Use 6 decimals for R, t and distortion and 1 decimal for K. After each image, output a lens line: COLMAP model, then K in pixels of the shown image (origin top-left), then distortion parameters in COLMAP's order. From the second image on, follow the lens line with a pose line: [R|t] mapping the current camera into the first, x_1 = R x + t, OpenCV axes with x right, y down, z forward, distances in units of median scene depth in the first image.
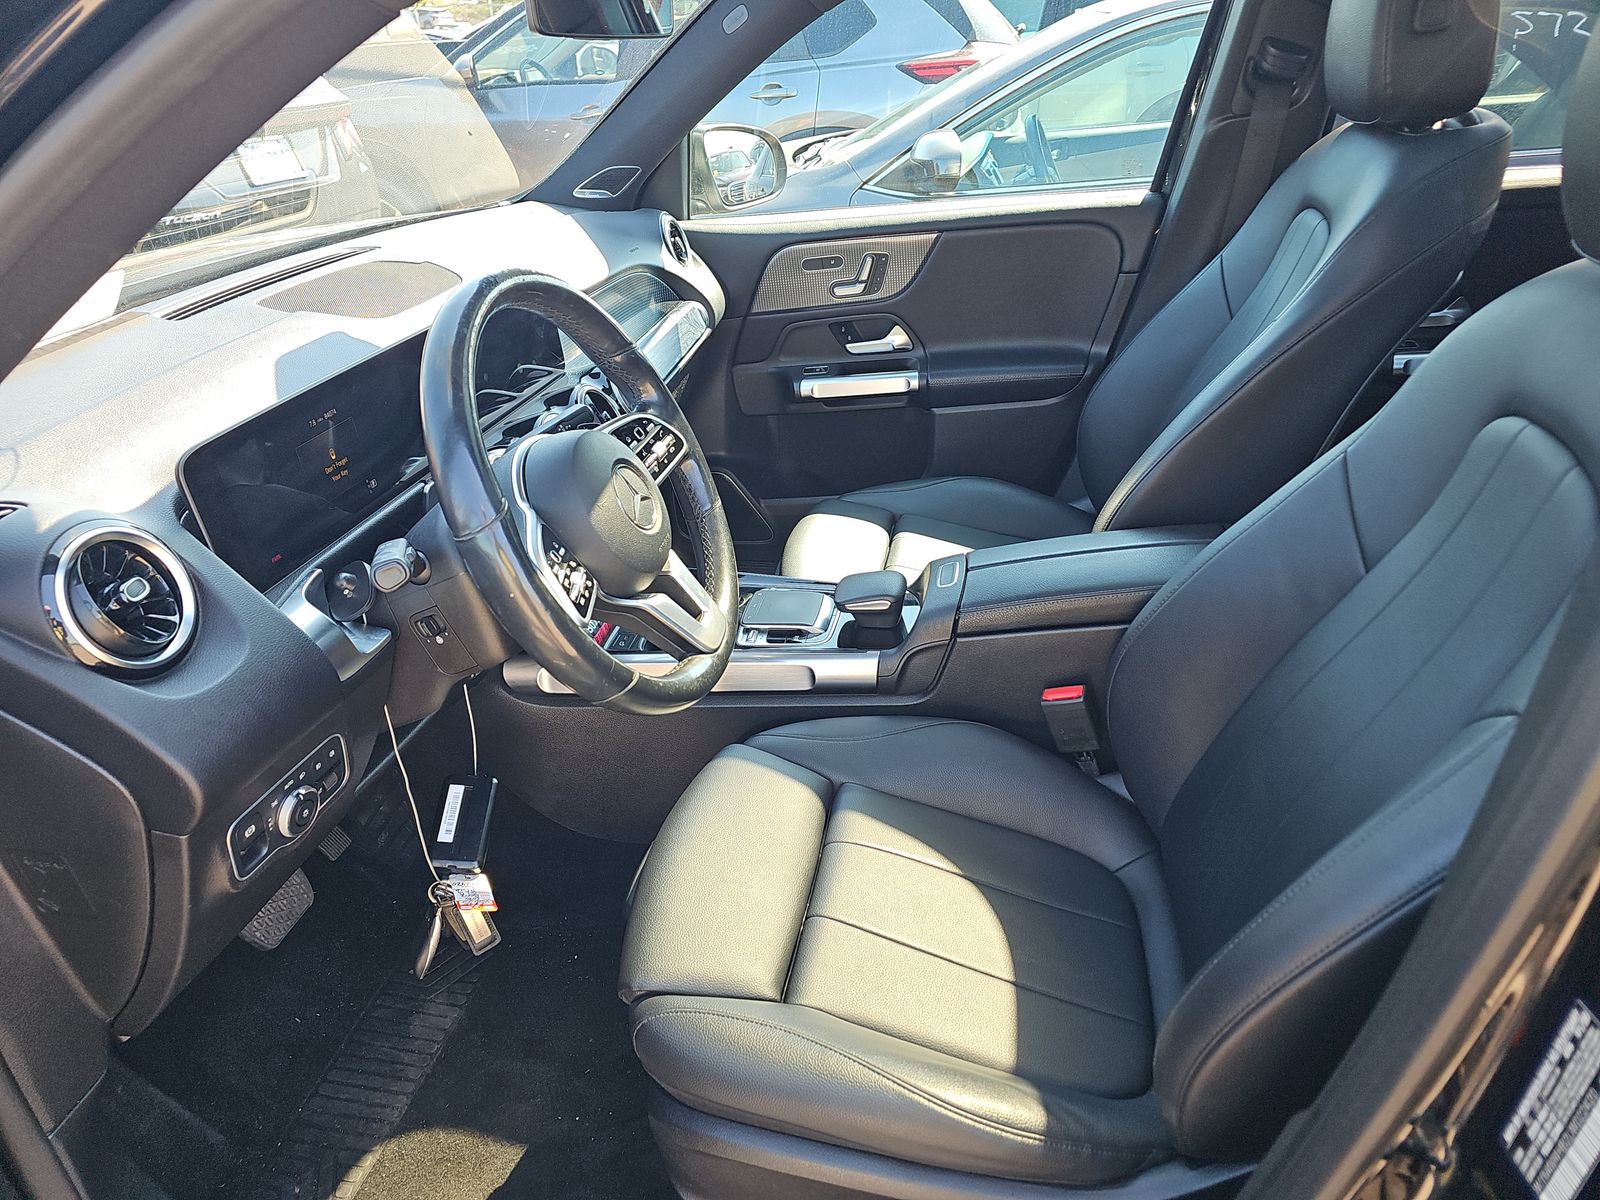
lens RADIAL K [[1074.3, 0, 801.1], [0, 1074.3, 605.1], [0, 0, 1]] dist [0.028299, -0.027052]
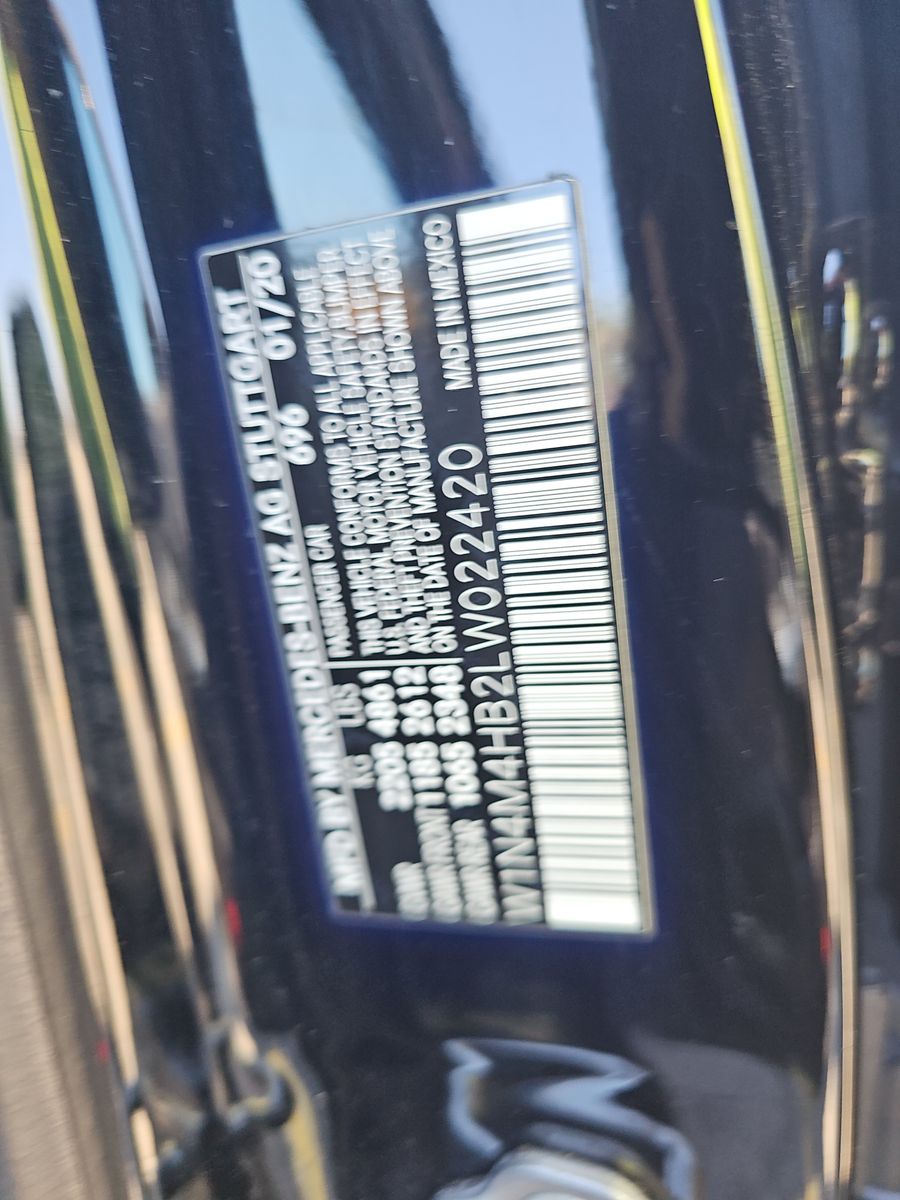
lens RADIAL K [[805.7, 0, 450.7], [0, 805.7, 600.6], [0, 0, 1]] dist [0.028299, -0.027052]
pose [[0.283086, -0.414731, 0.864789, 0.520596], [0.550737, 0.808489, 0.207449, 0.415049], [-0.785208, 0.417546, 0.457279, 0.877304]]
